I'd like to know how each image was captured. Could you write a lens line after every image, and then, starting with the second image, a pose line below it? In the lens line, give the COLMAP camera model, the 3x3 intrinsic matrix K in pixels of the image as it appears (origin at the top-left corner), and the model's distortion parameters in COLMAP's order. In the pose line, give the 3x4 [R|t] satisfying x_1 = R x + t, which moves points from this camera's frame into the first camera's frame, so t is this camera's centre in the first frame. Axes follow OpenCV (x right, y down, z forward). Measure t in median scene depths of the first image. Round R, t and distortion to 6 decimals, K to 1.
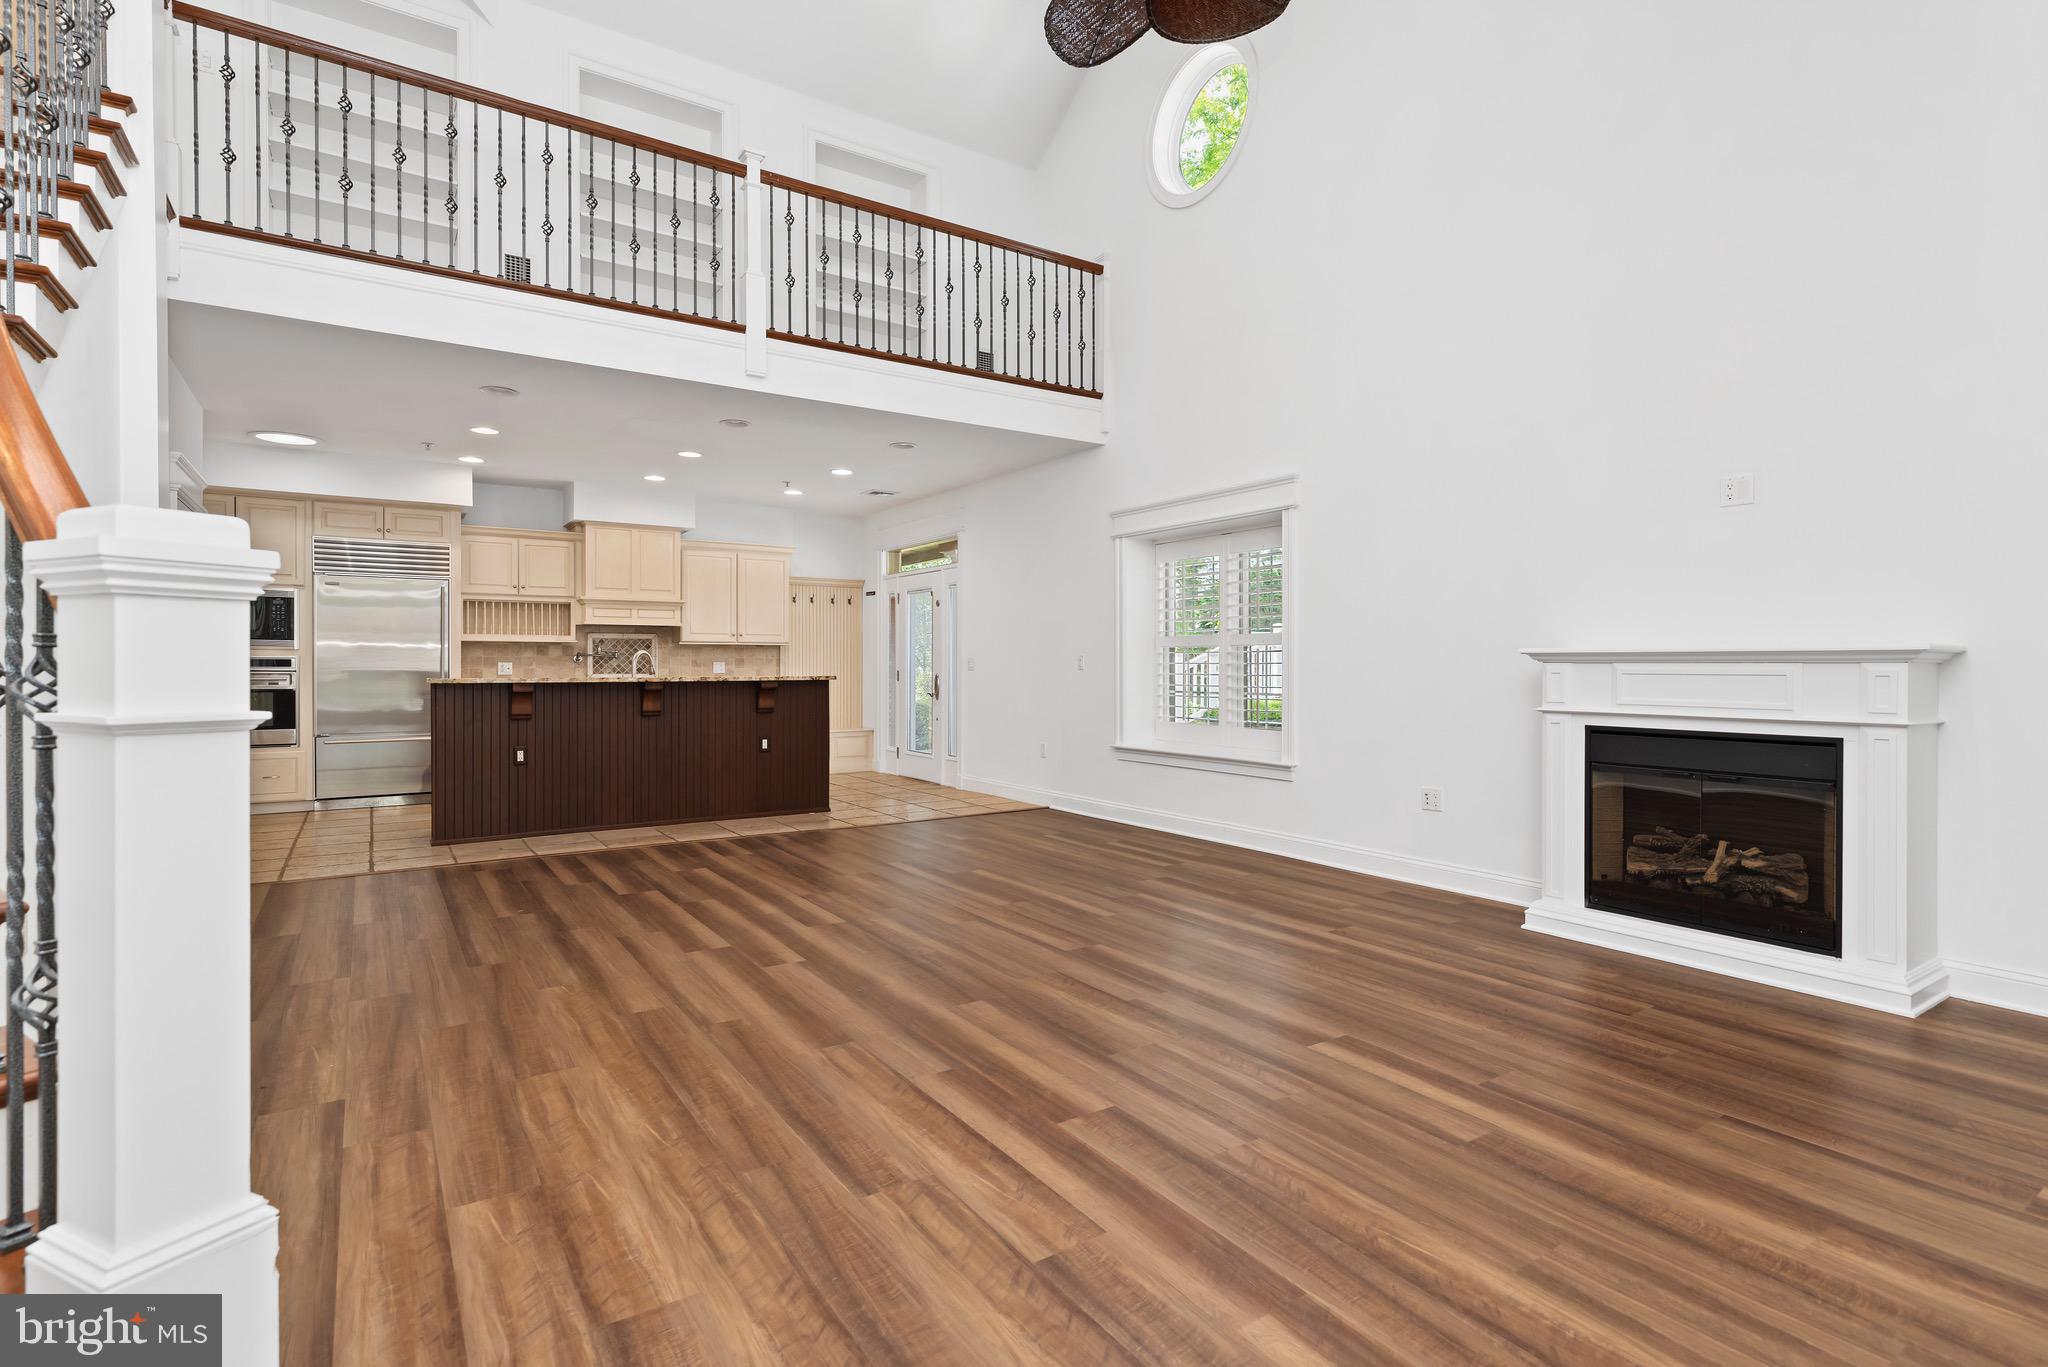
lens RADIAL K [[998.2, 0, 1048.1], [0, 998.2, 672.1], [0, 0, 1]] dist [-0.001524, 0.003758]
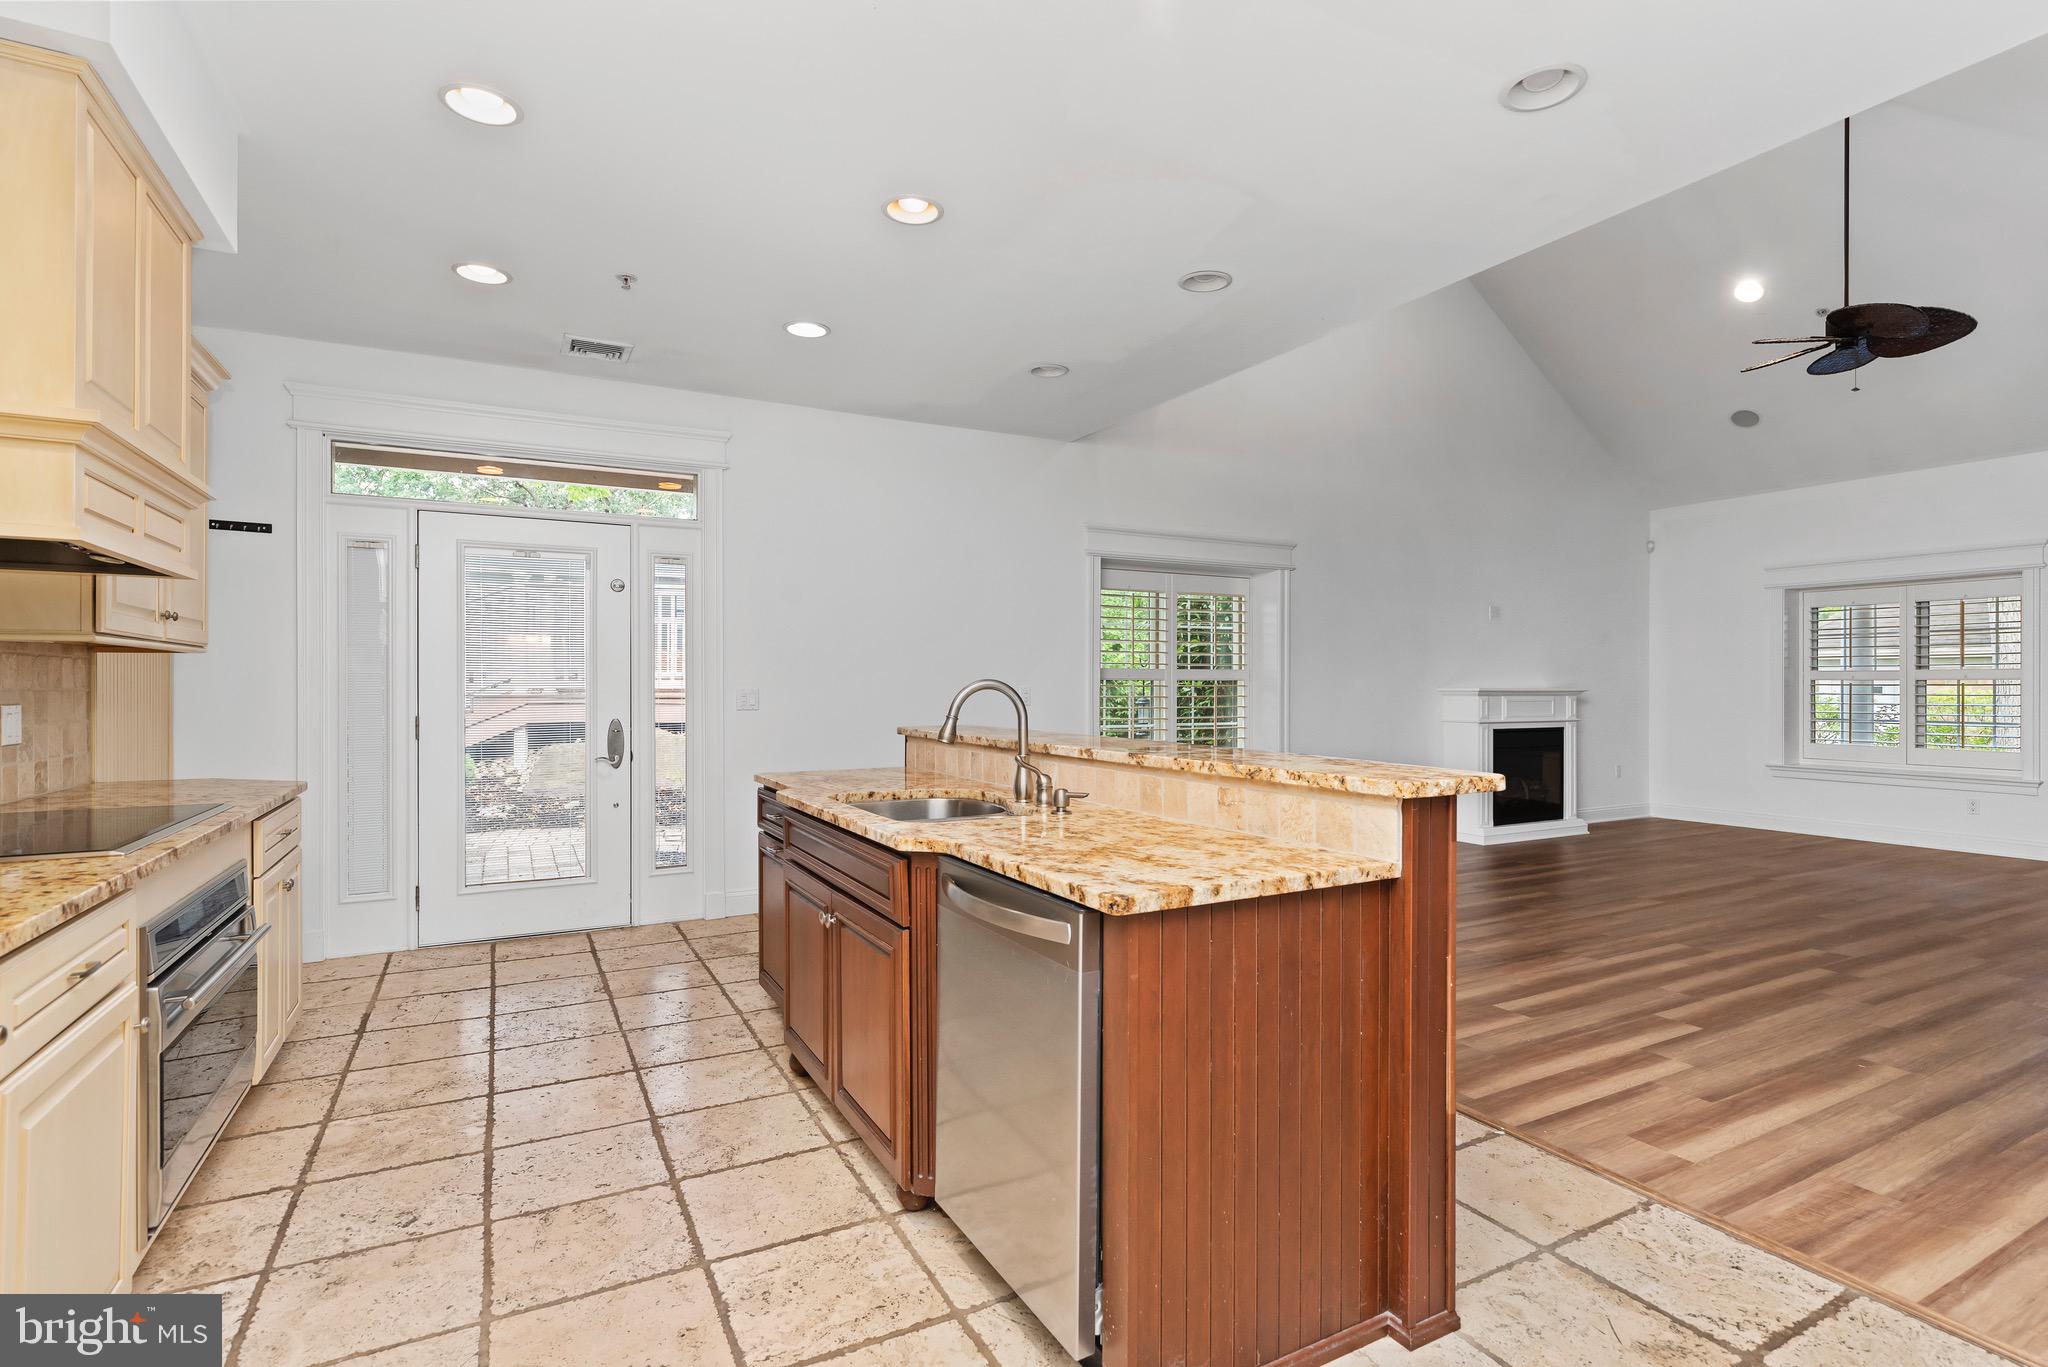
lens RADIAL K [[998.1, 0, 1046.0], [0, 998.1, 685.6], [0, 0, 1]] dist [0.000730, 0.000193]
pose [[0.097216, -0.000655, 0.995263, -1.020596], [0.005058, 0.999987, 0.000164, -0.024512], [-0.995250, 0.005018, 0.097218, 1.196919]]
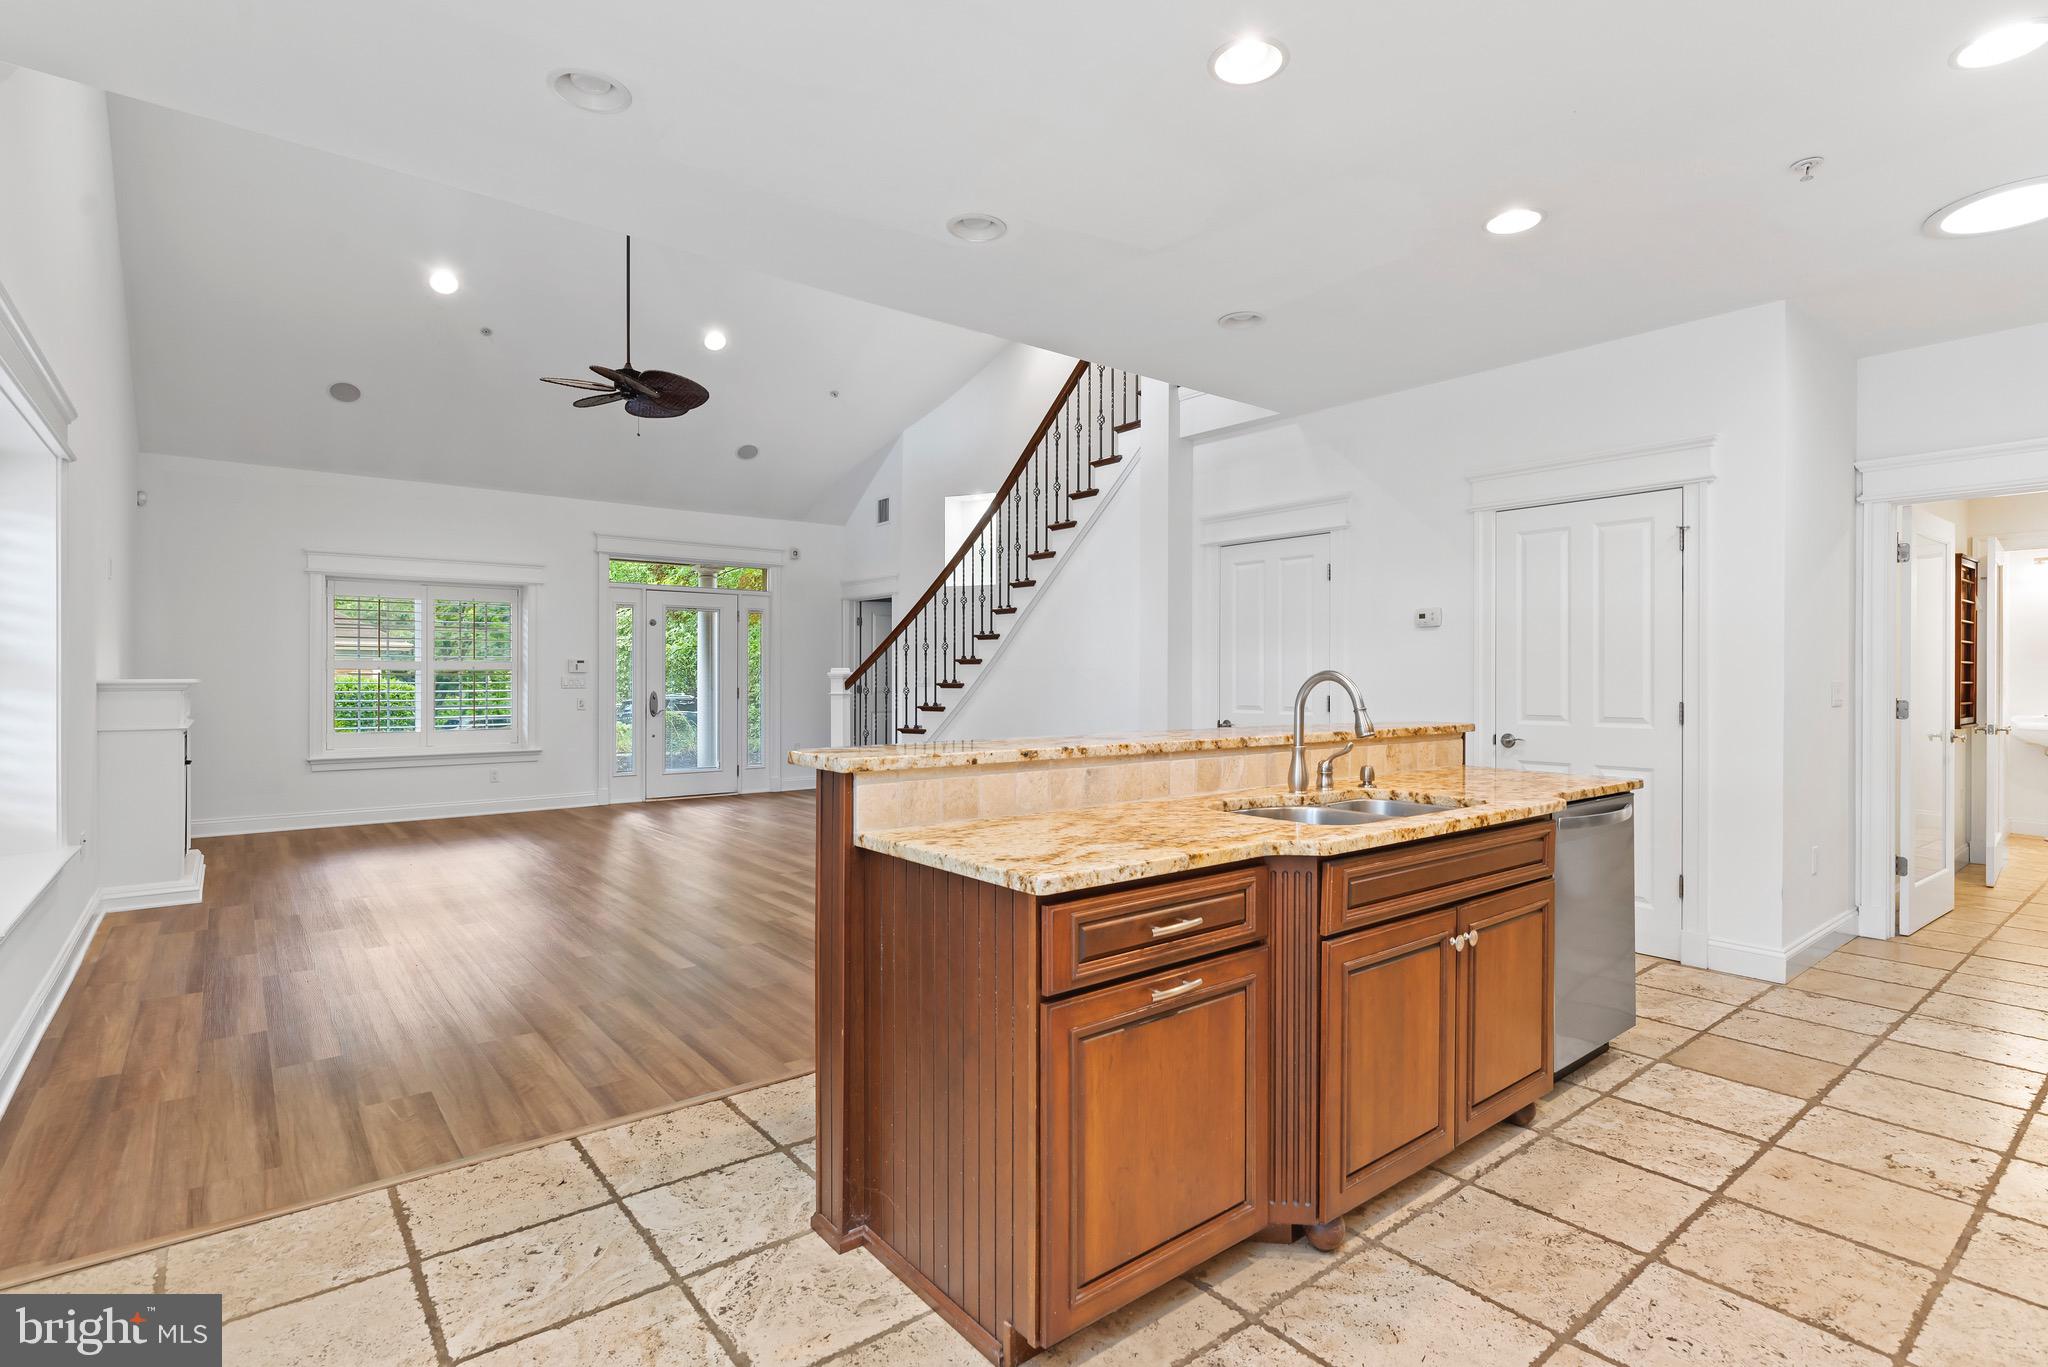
lens RADIAL K [[998.2, 0, 1048.1], [0, 998.2, 672.1], [0, 0, 1]] dist [-0.001524, 0.003758]
pose [[-0.995988, -0.002130, -0.089464, -0.351061], [-0.002270, 0.999996, 0.001470, -0.027450], [0.089461, 0.001667, -0.995989, 1.747415]]
